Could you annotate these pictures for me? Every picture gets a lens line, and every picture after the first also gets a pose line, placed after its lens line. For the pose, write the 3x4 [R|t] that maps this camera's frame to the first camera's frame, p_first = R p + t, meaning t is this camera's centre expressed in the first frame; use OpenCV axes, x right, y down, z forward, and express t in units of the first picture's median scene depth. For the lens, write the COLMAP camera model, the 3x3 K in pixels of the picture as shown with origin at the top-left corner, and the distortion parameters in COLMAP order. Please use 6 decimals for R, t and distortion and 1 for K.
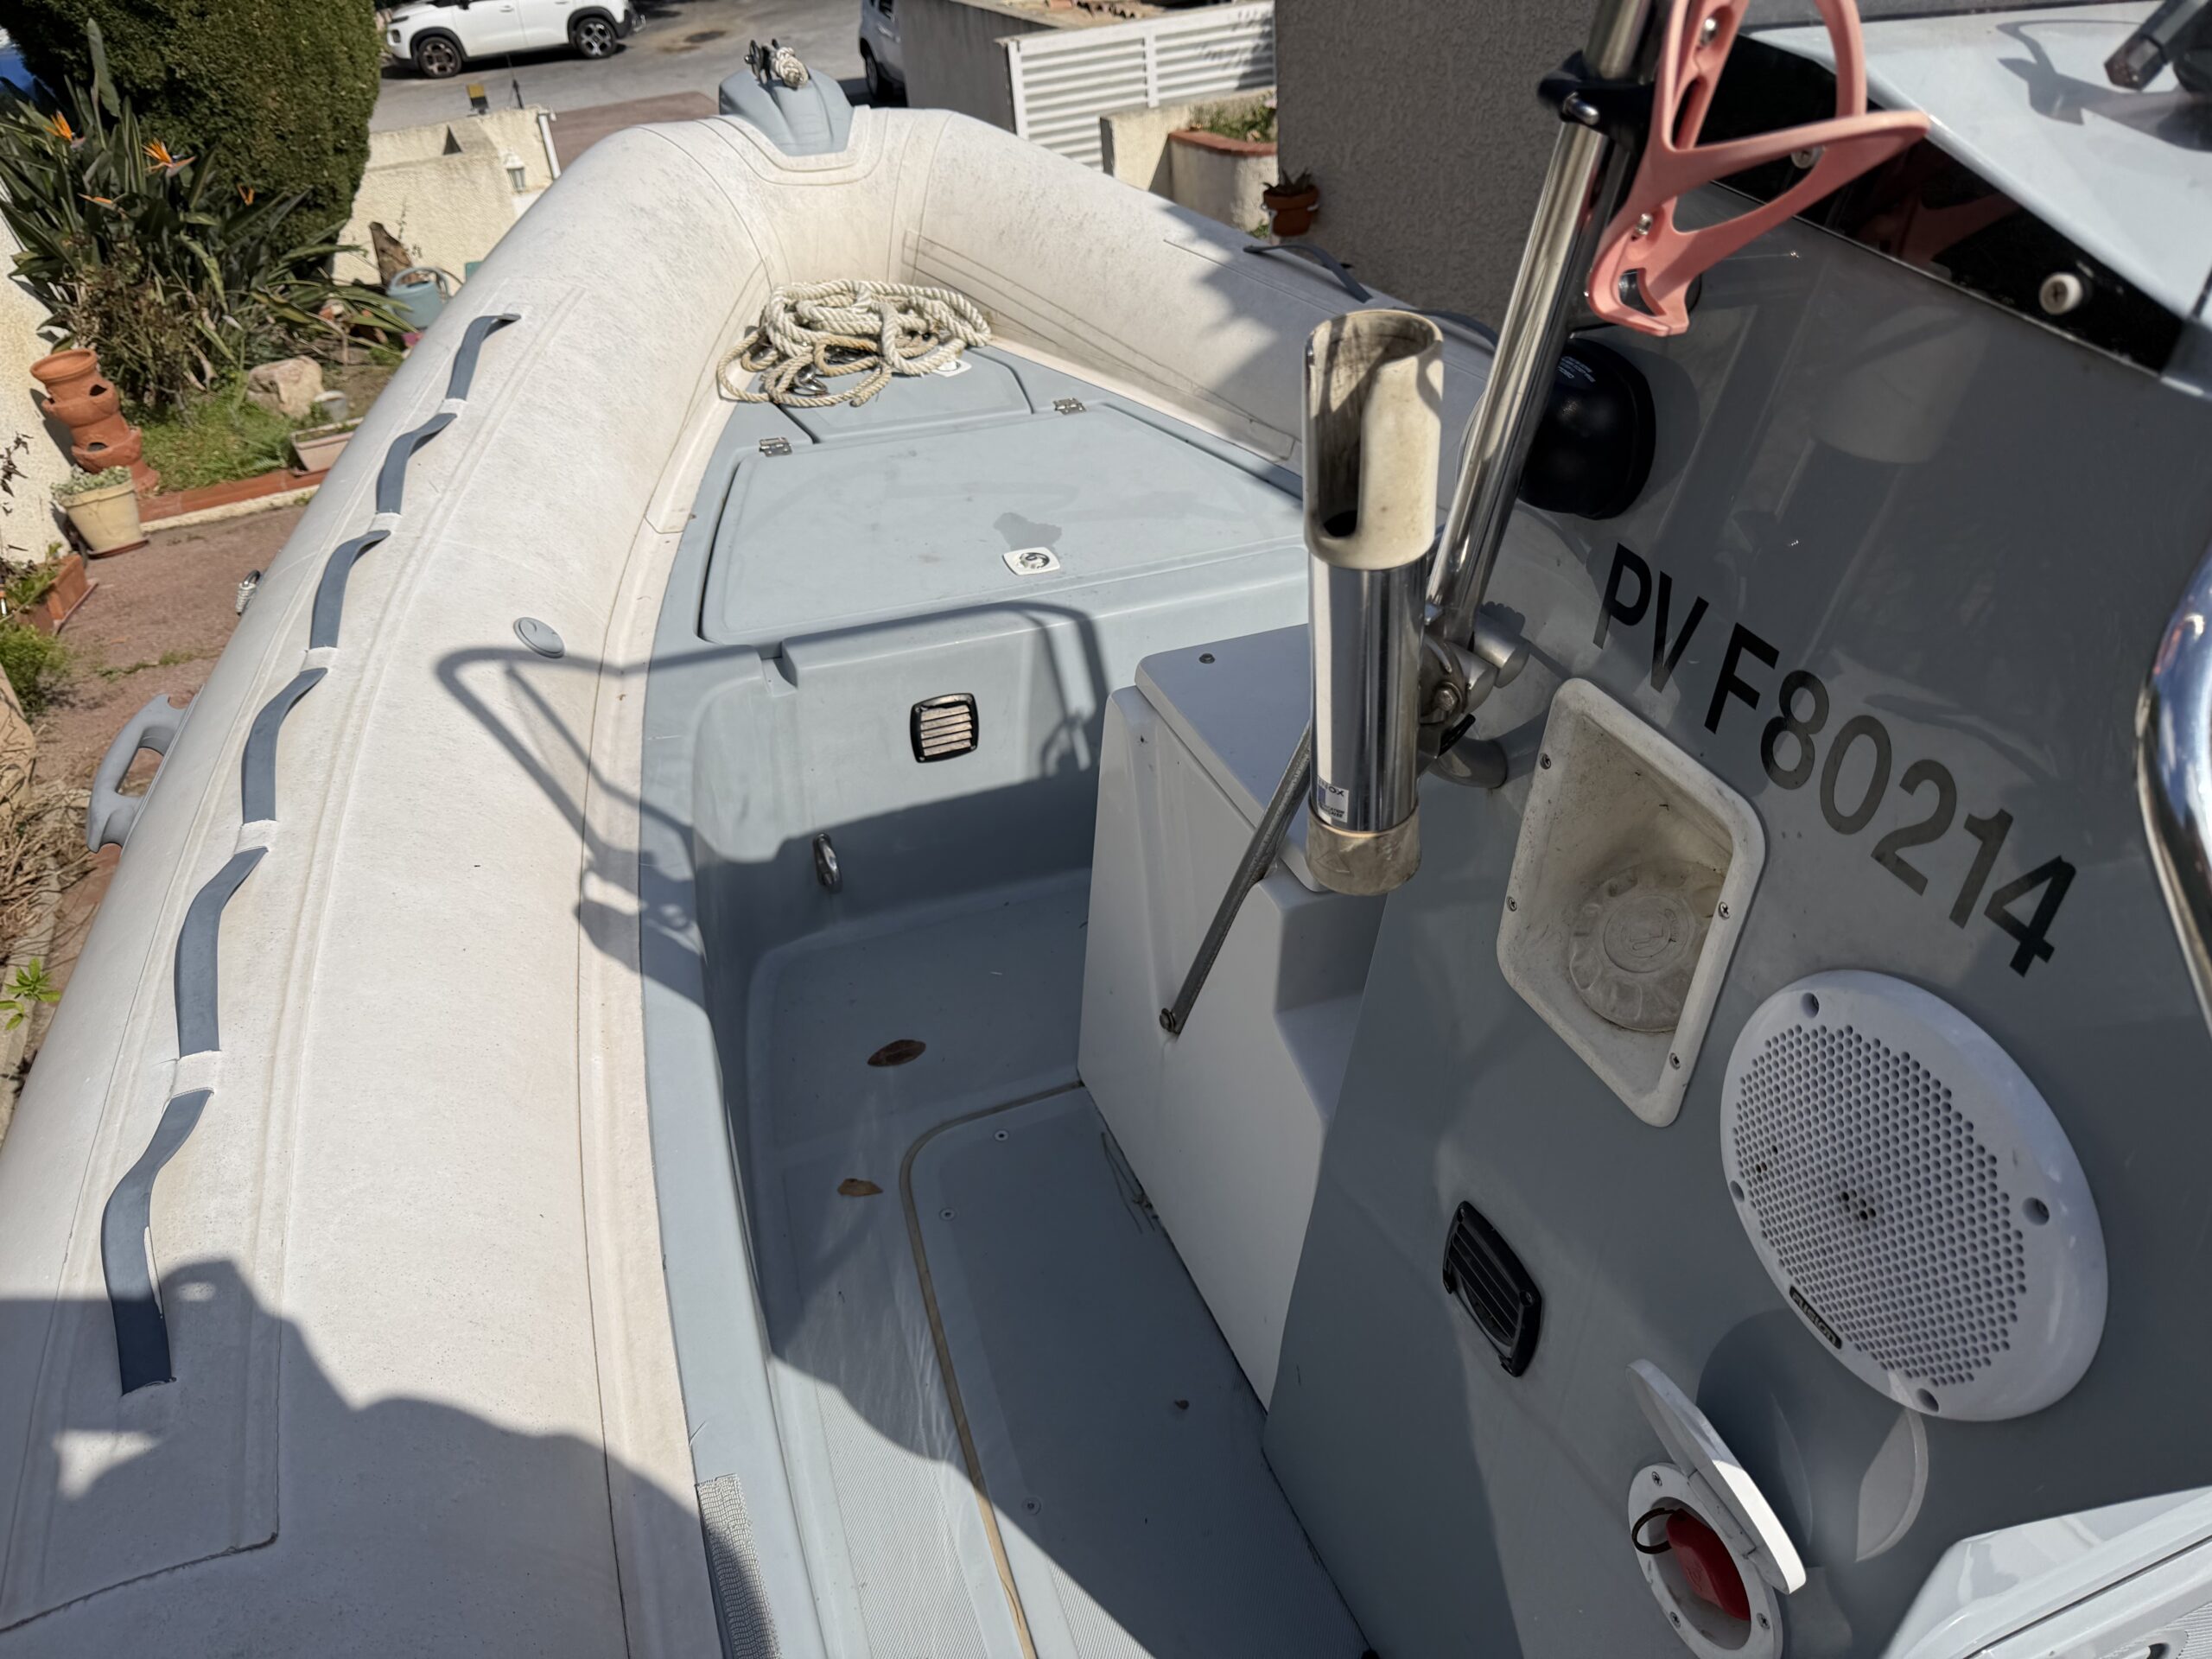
lens RADIAL K [[1574.3, 0, 1091.2], [0, 1574.3, 841.4], [0, 0, 1]] dist [-0.007477, -0.011209]
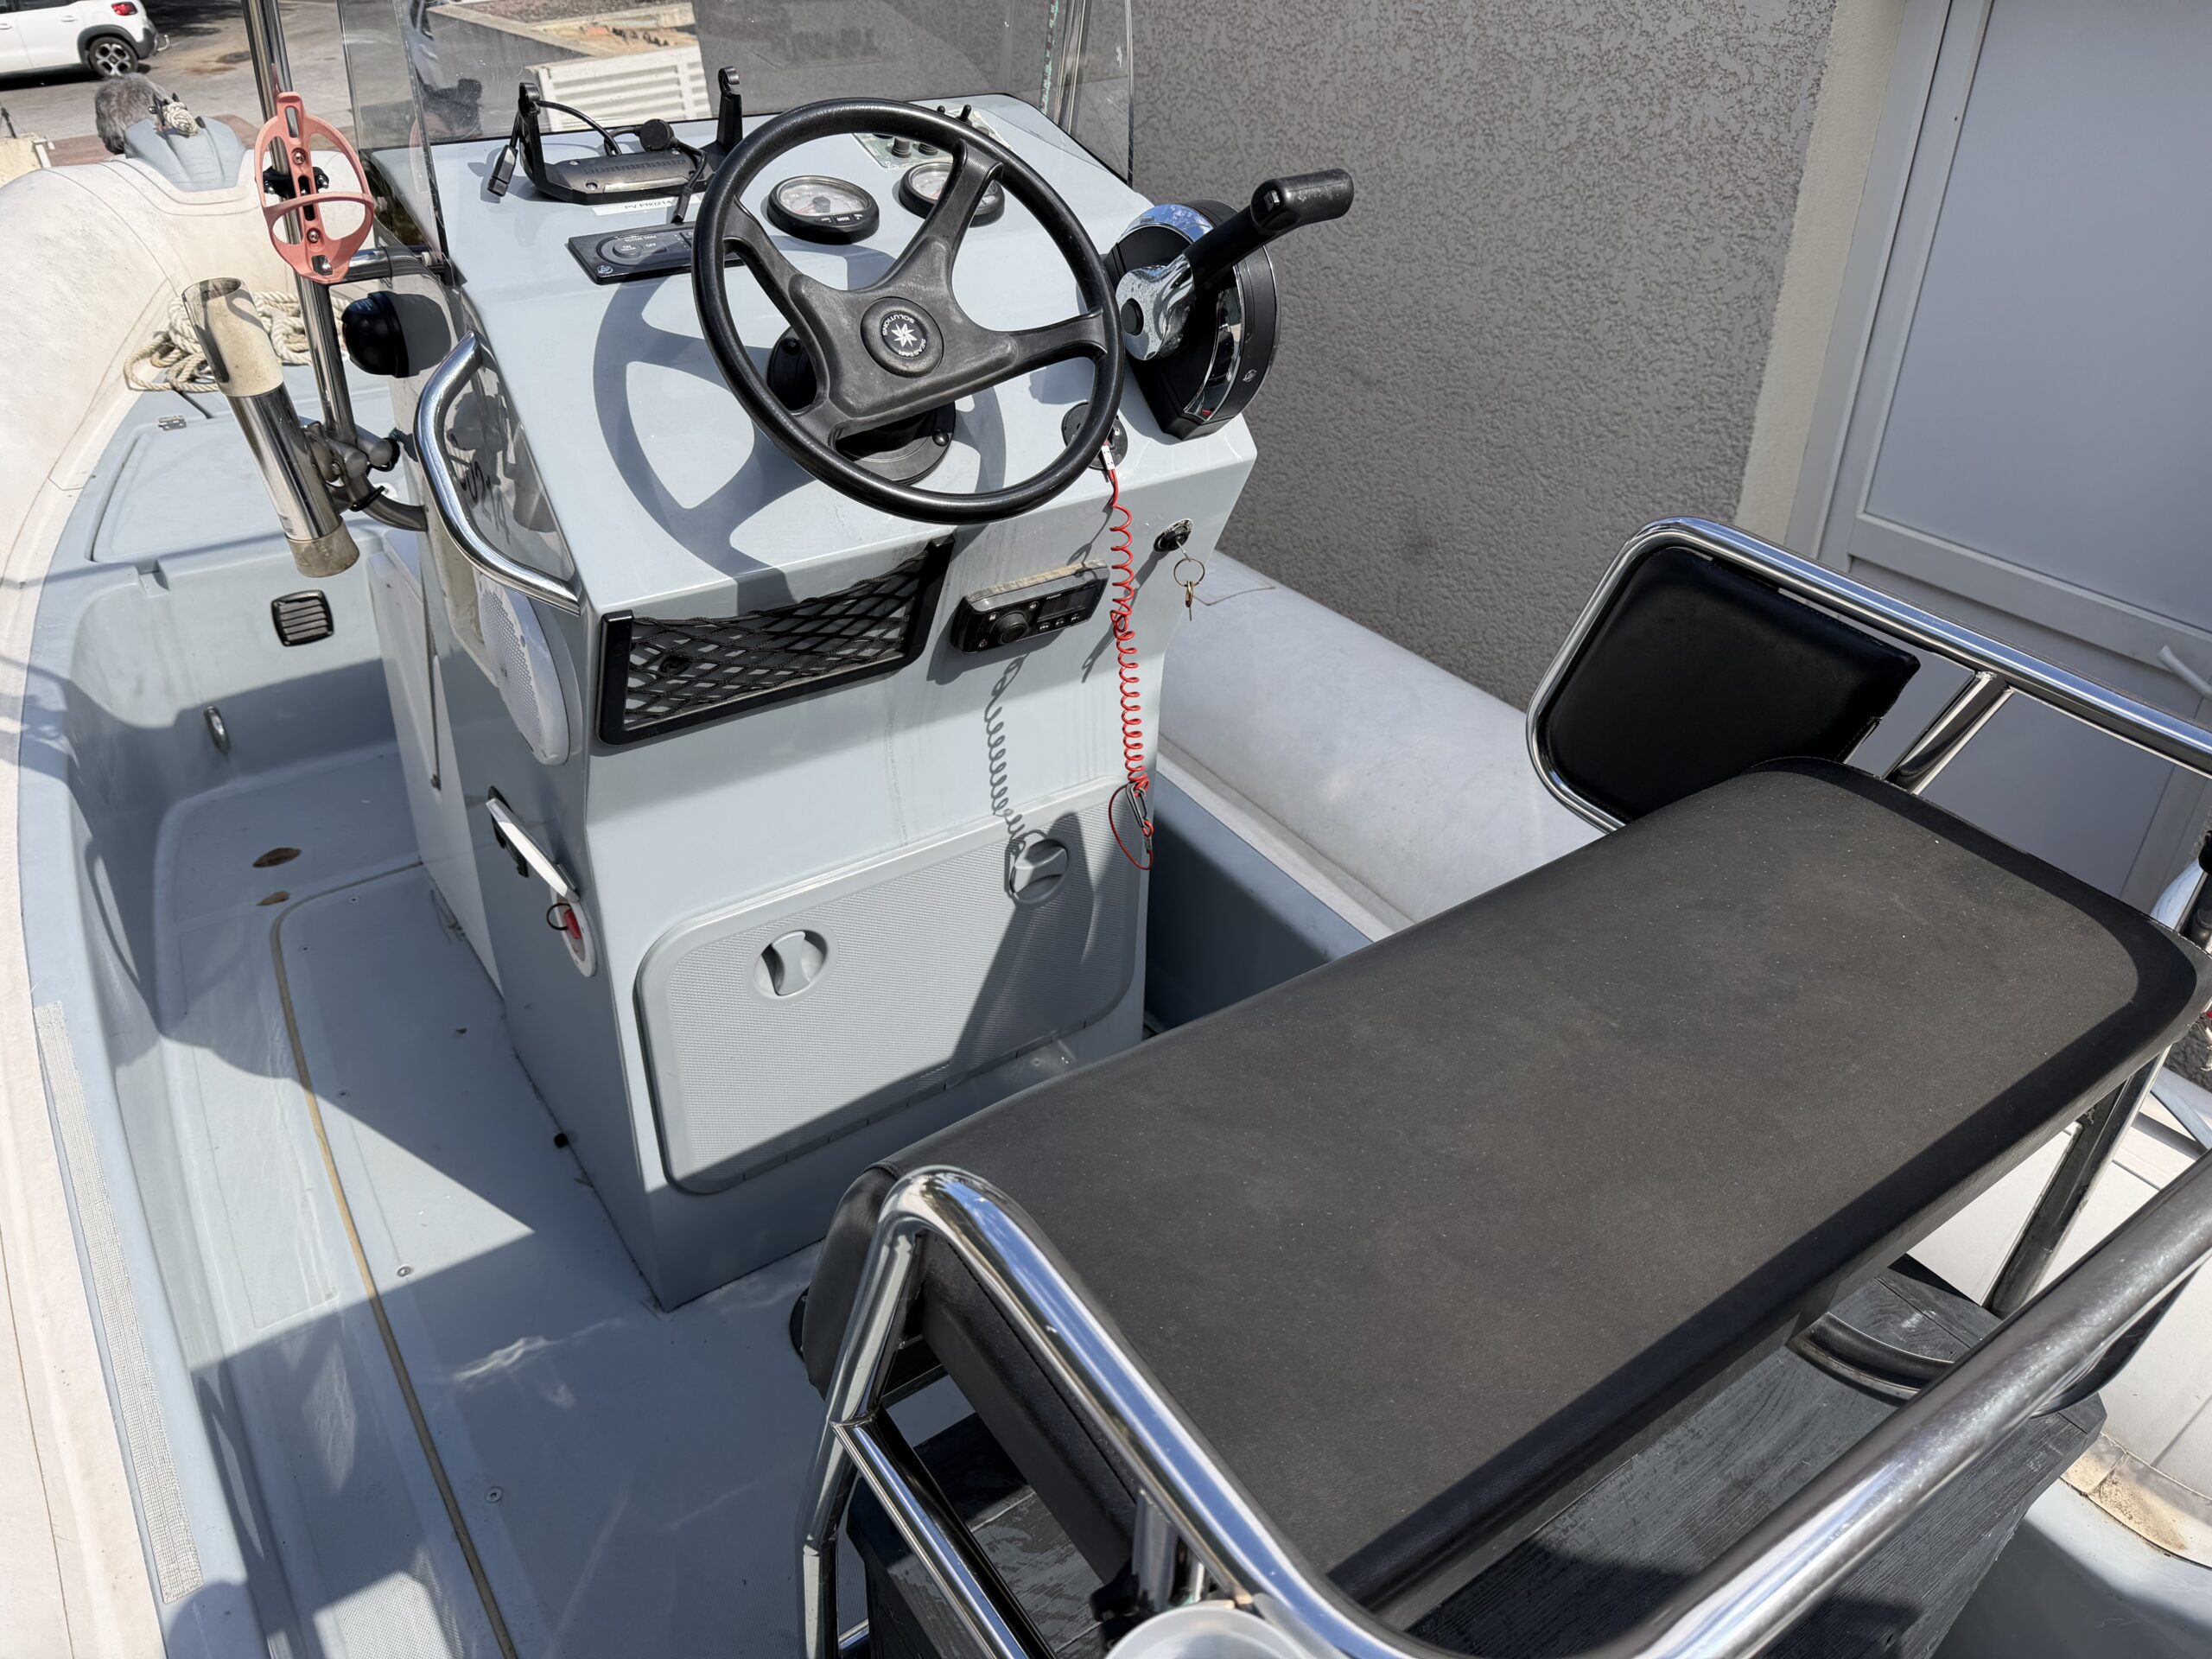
lens RADIAL K [[1574.3, 0, 1106.1], [0, 1574.3, 824.7], [0, 0, 1]] dist [-0.007477, -0.011209]
pose [[0.971384, -0.096728, 0.216927, 0.208356], [0.100763, 0.994881, -0.007594, 0.142942], [-0.215083, 0.029235, 0.976158, -0.347725]]
